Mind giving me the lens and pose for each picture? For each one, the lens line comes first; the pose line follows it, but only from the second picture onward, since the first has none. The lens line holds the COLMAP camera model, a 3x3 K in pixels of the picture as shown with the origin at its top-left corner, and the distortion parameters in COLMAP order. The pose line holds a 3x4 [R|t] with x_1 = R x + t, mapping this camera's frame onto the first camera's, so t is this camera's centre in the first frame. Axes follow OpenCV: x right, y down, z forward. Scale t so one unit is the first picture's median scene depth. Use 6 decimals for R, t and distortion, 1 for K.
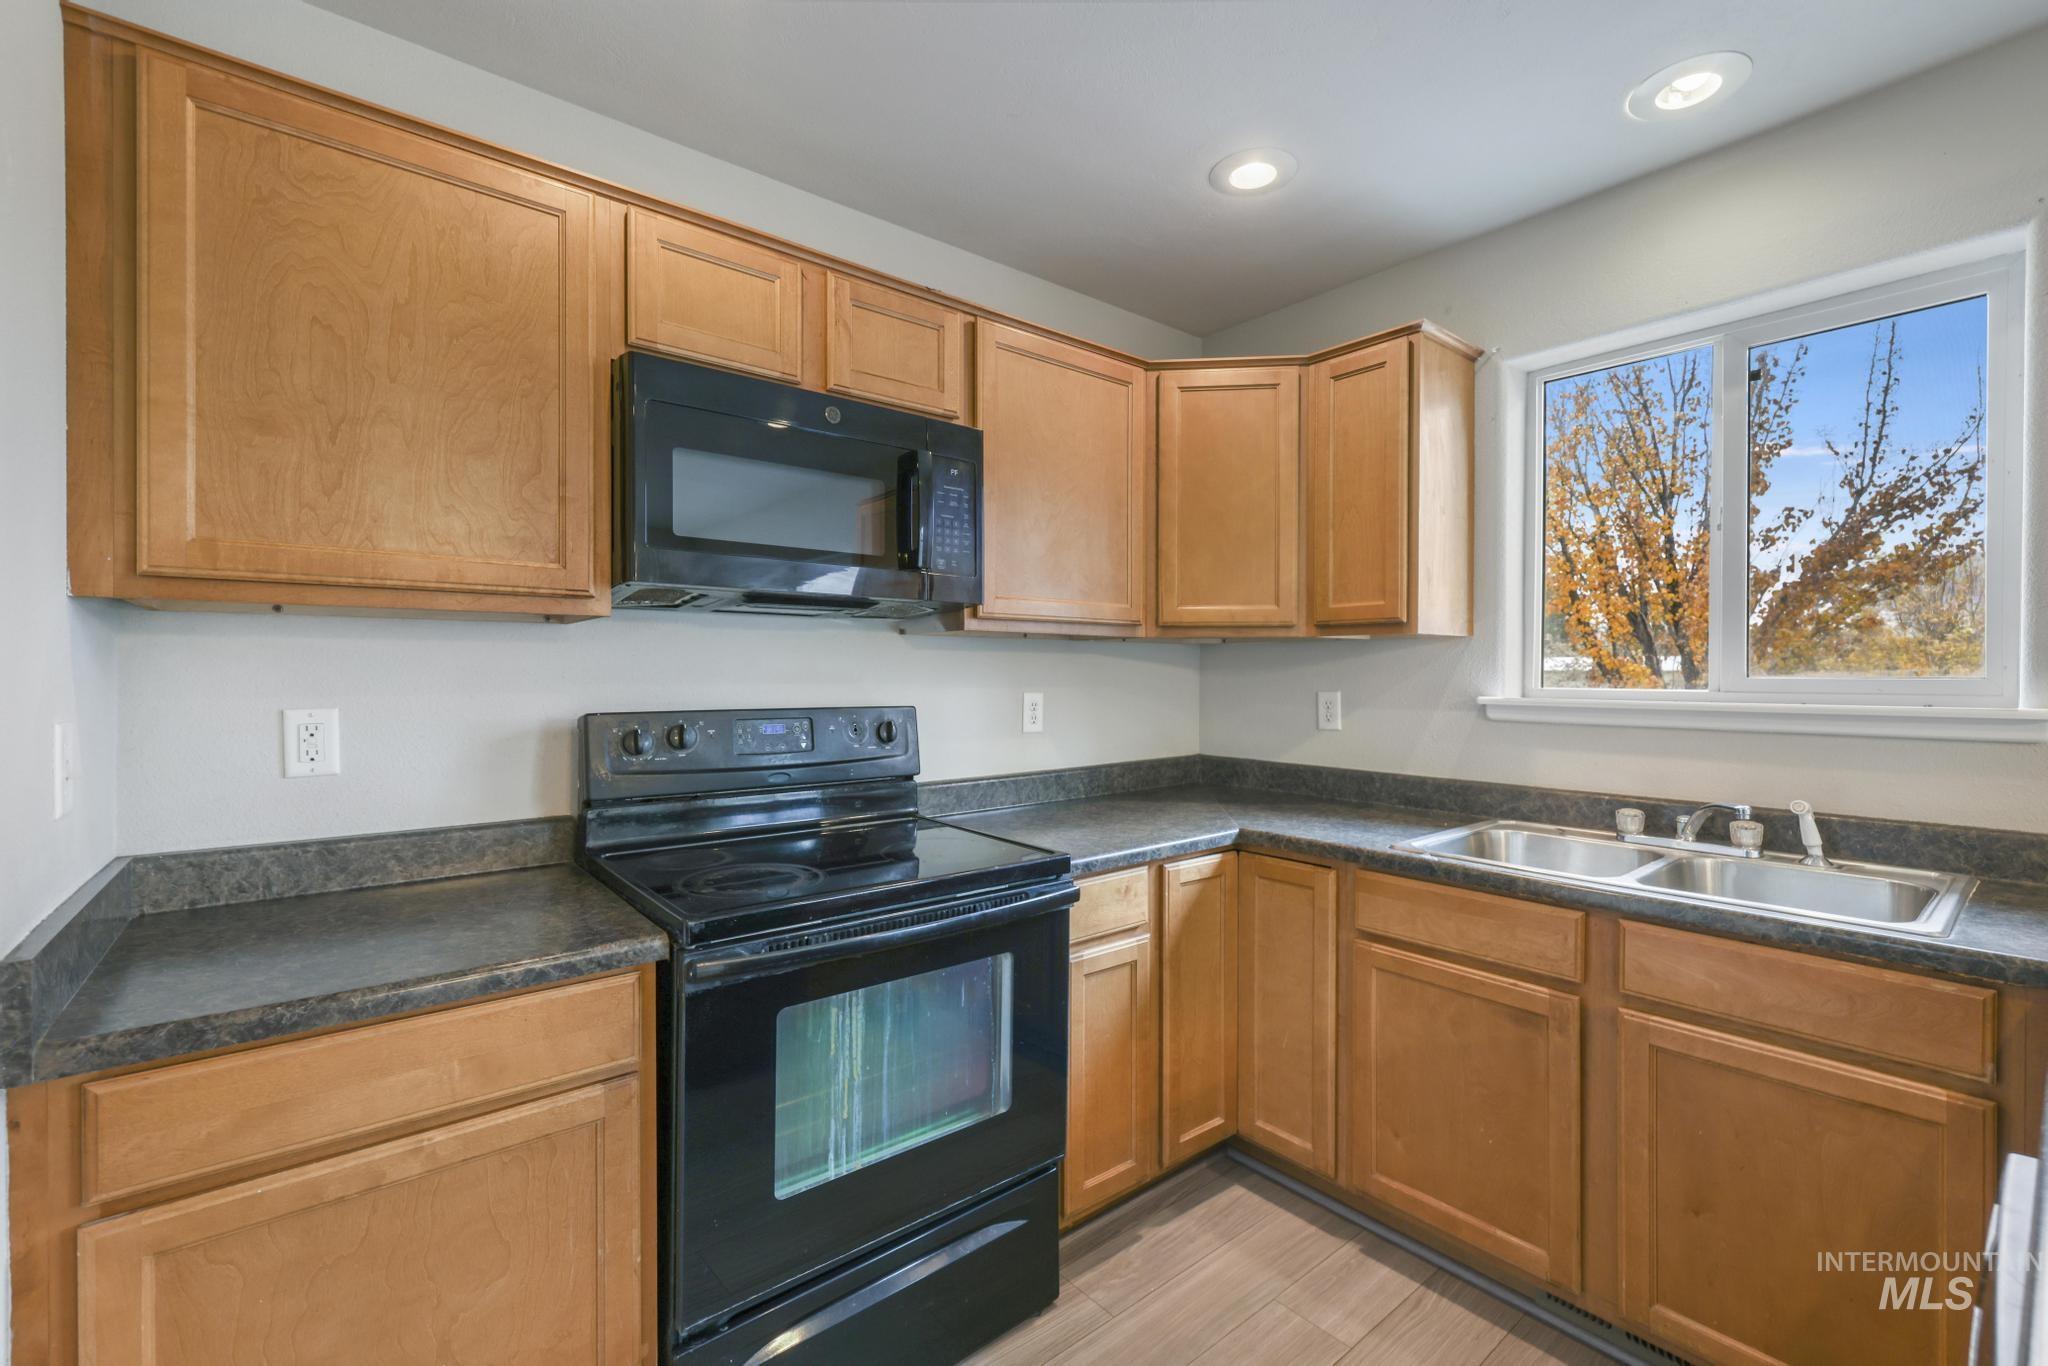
lens RADIAL K [[876.1, 0, 1034.6], [0, 876.1, 674.9], [0, 0, 1]] dist [0.003749, -0.000725]
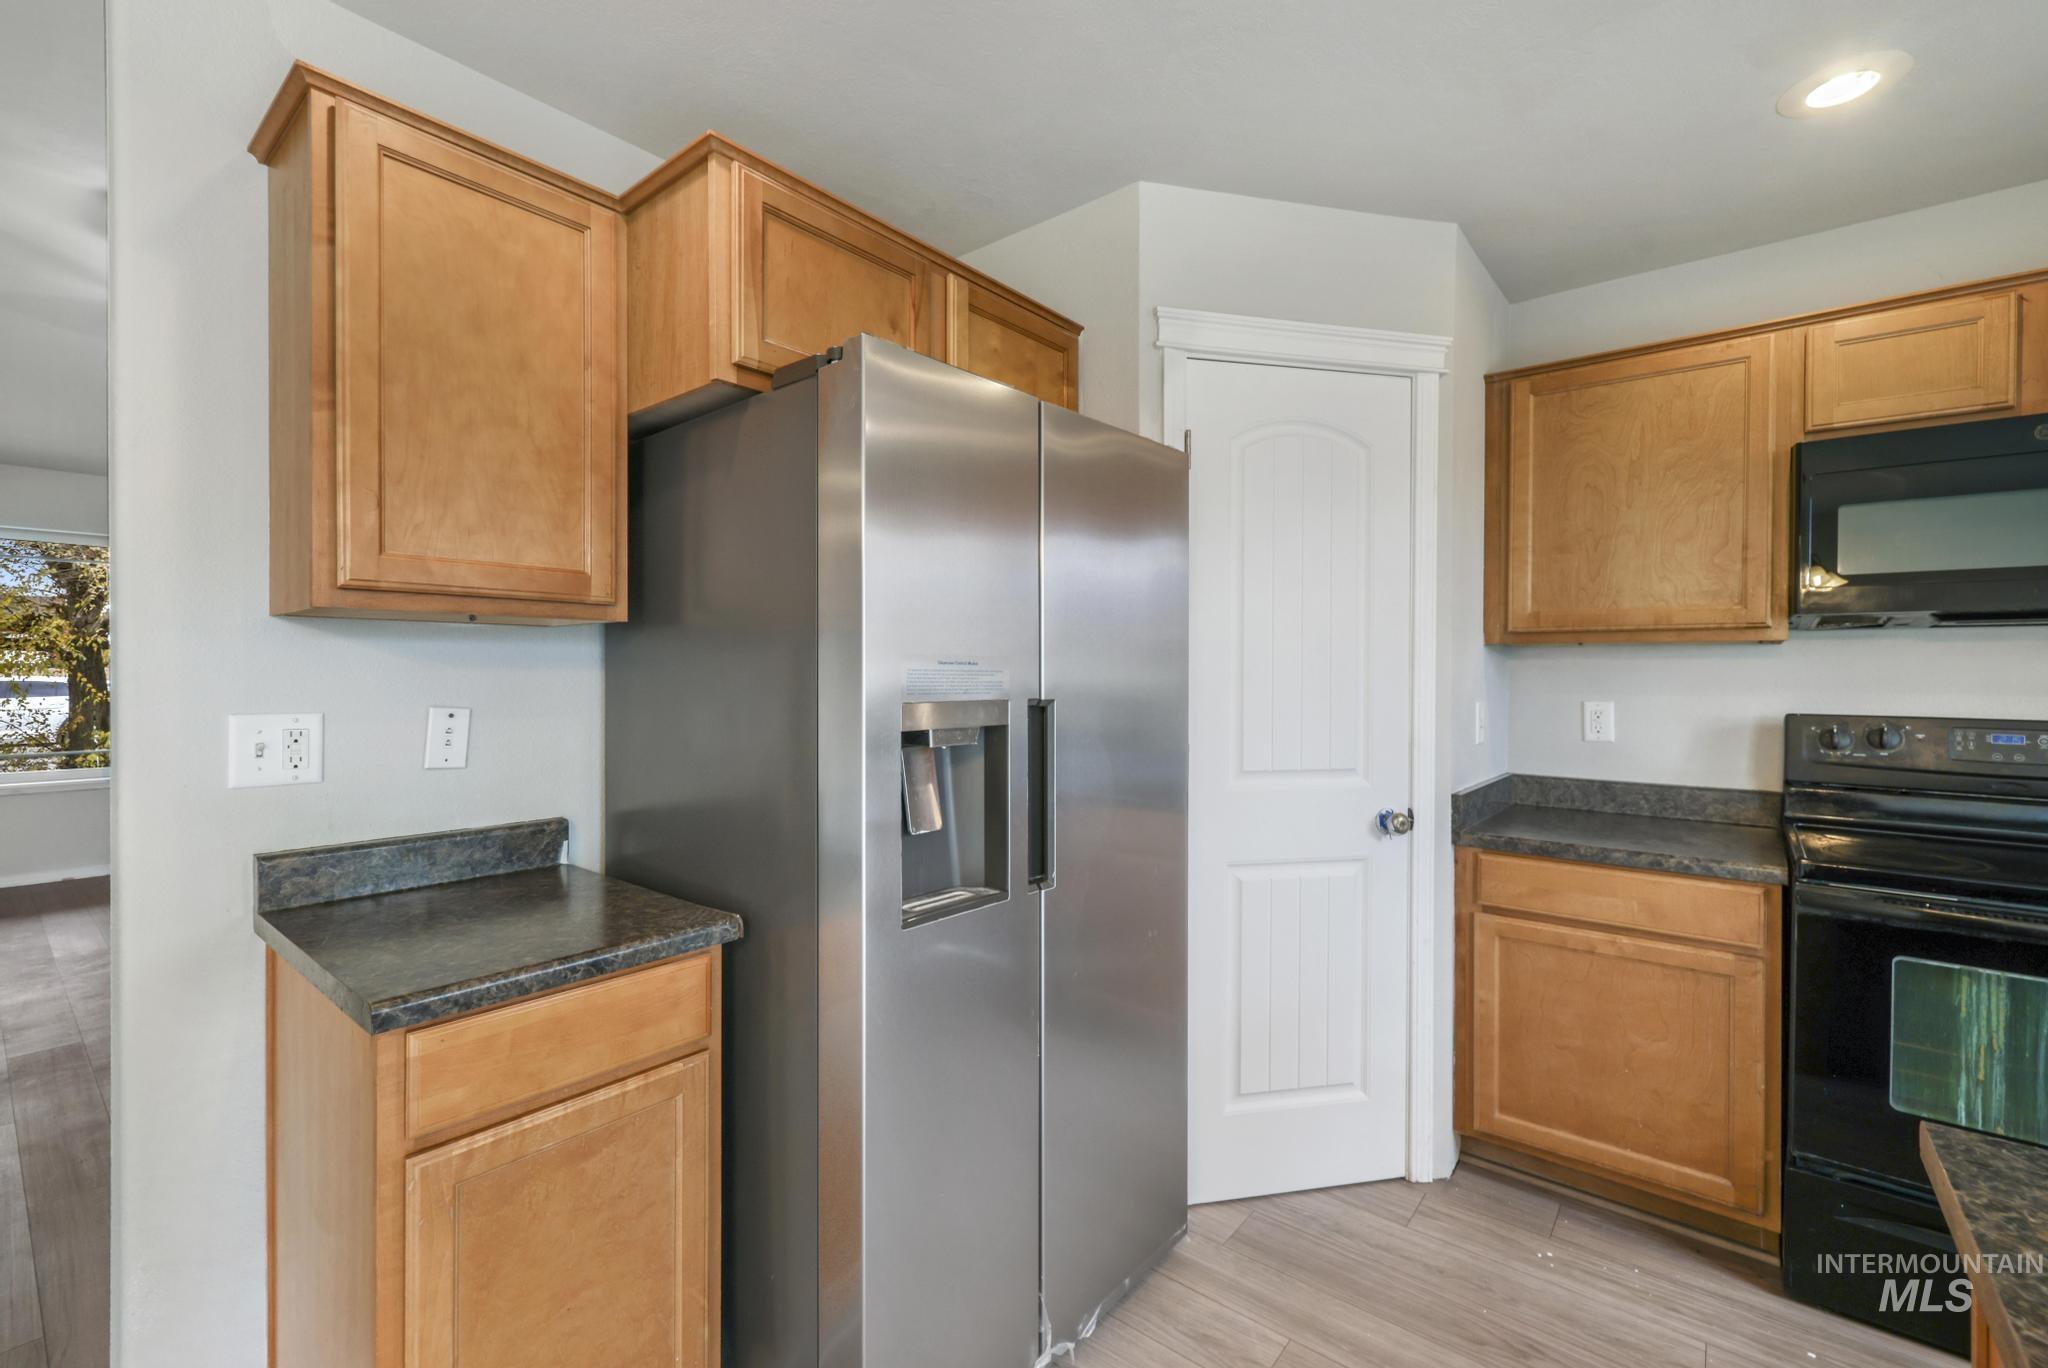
lens RADIAL K [[876.1, 0, 1023.1], [0, 876.1, 676.0], [0, 0, 1]] dist [0.003749, -0.000725]
pose [[0.192306, 0.004253, -0.981326, 0.545293], [-0.011030, 0.999937, 0.002172, -0.001930], [0.981273, 0.010406, 0.192341, -0.360034]]
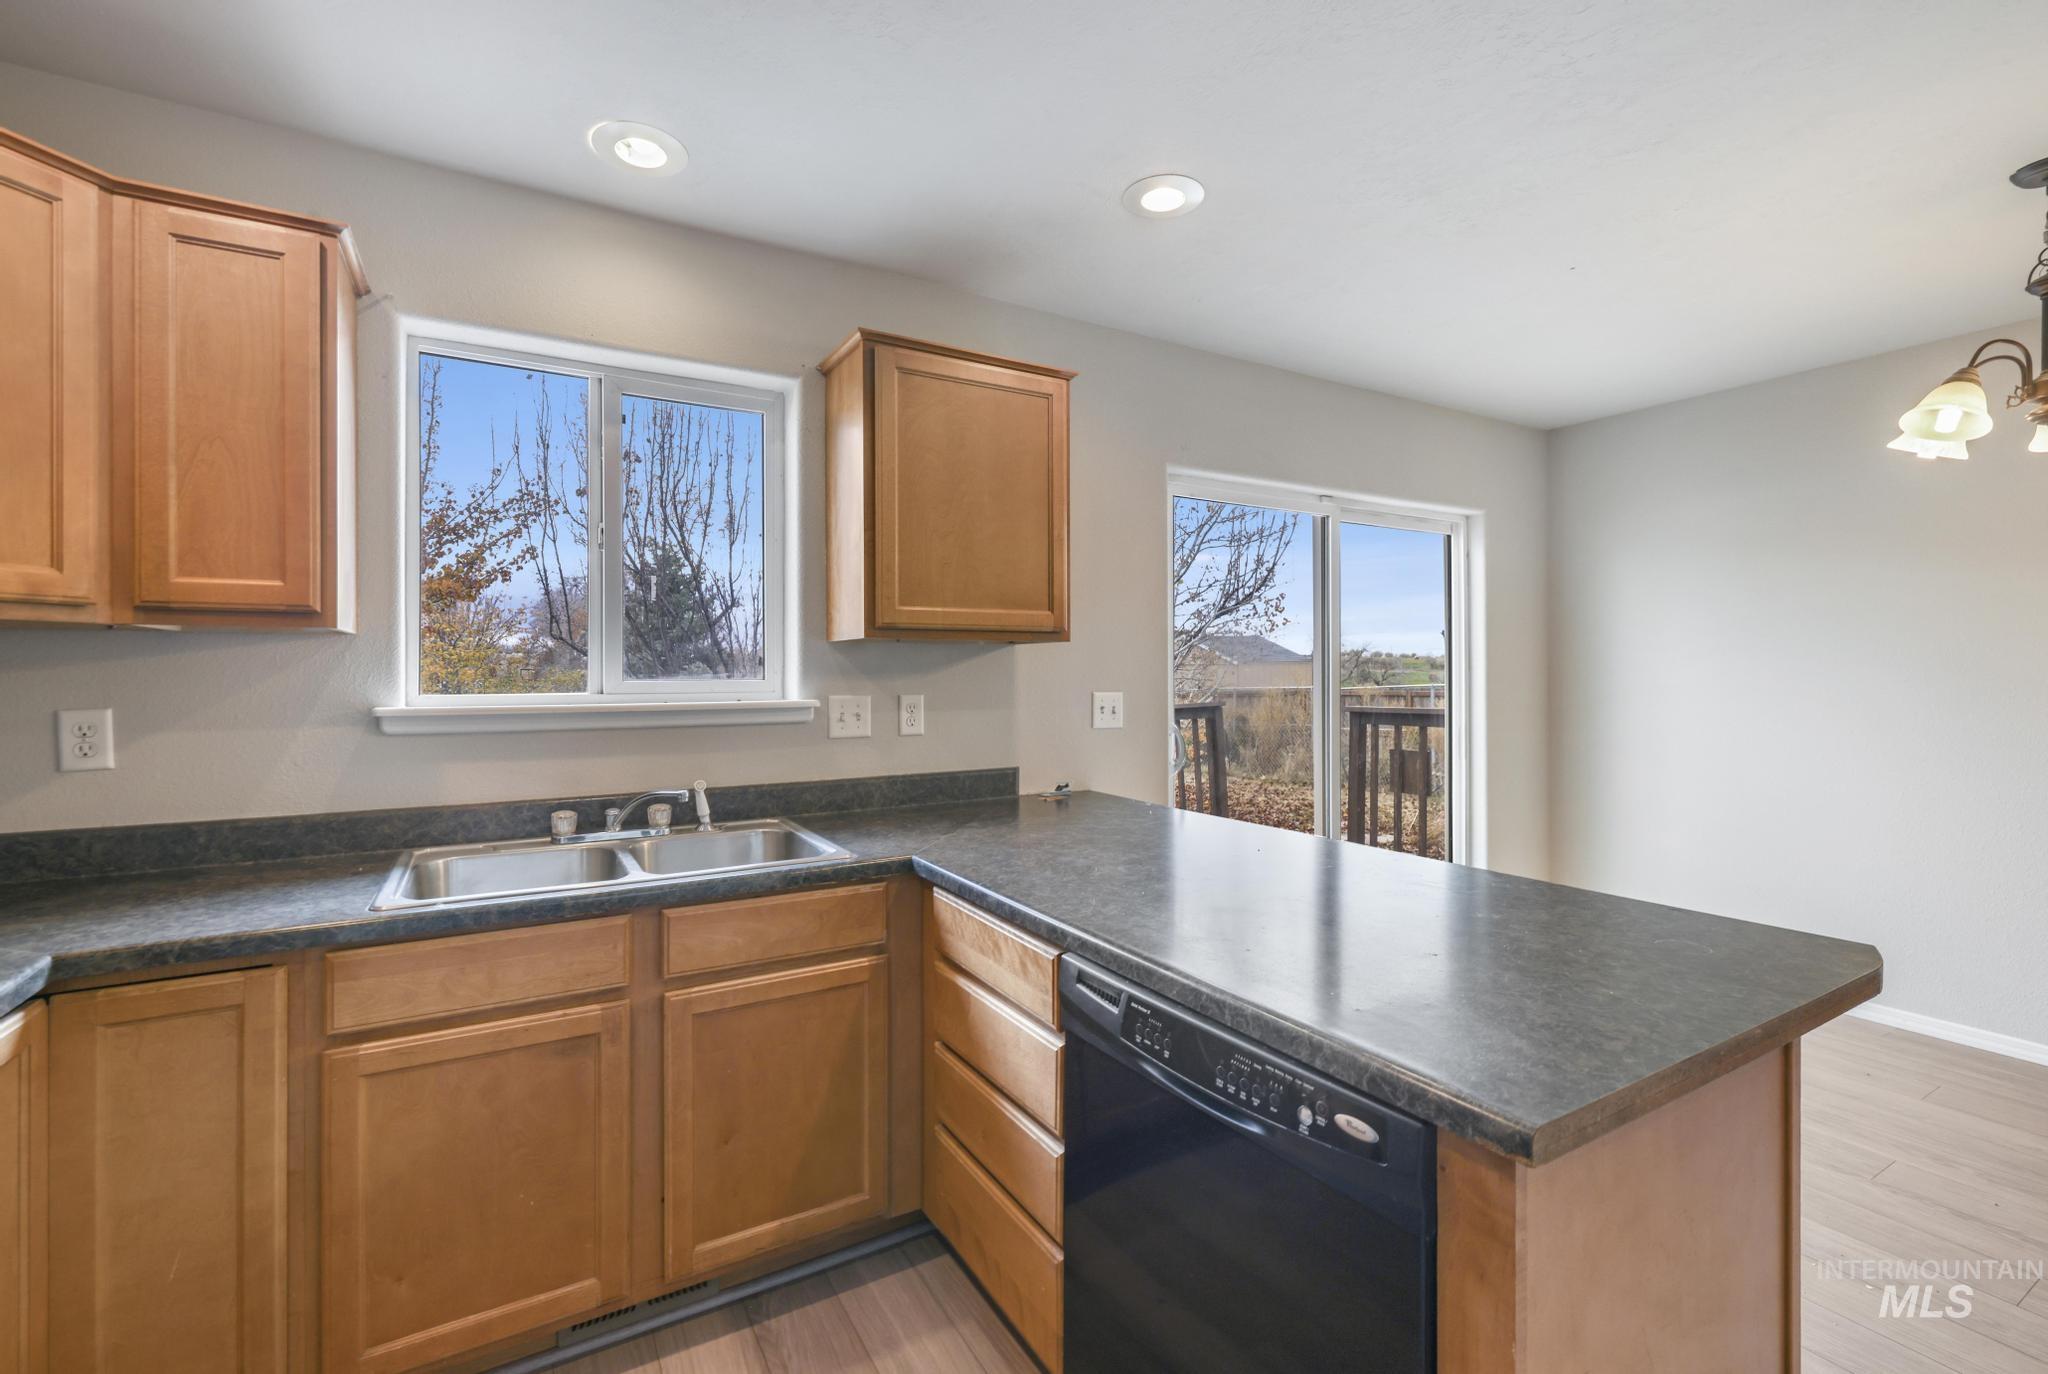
lens RADIAL K [[876.1, 0, 1022.3], [0, 876.1, 672.0], [0, 0, 1]] dist [0.003749, -0.000725]
pose [[0.174037, -0.000846, 0.984739, -0.266557], [0.005739, 0.999984, -0.000155, -0.007109], [-0.984722, 0.005679, 0.174039, 0.336522]]
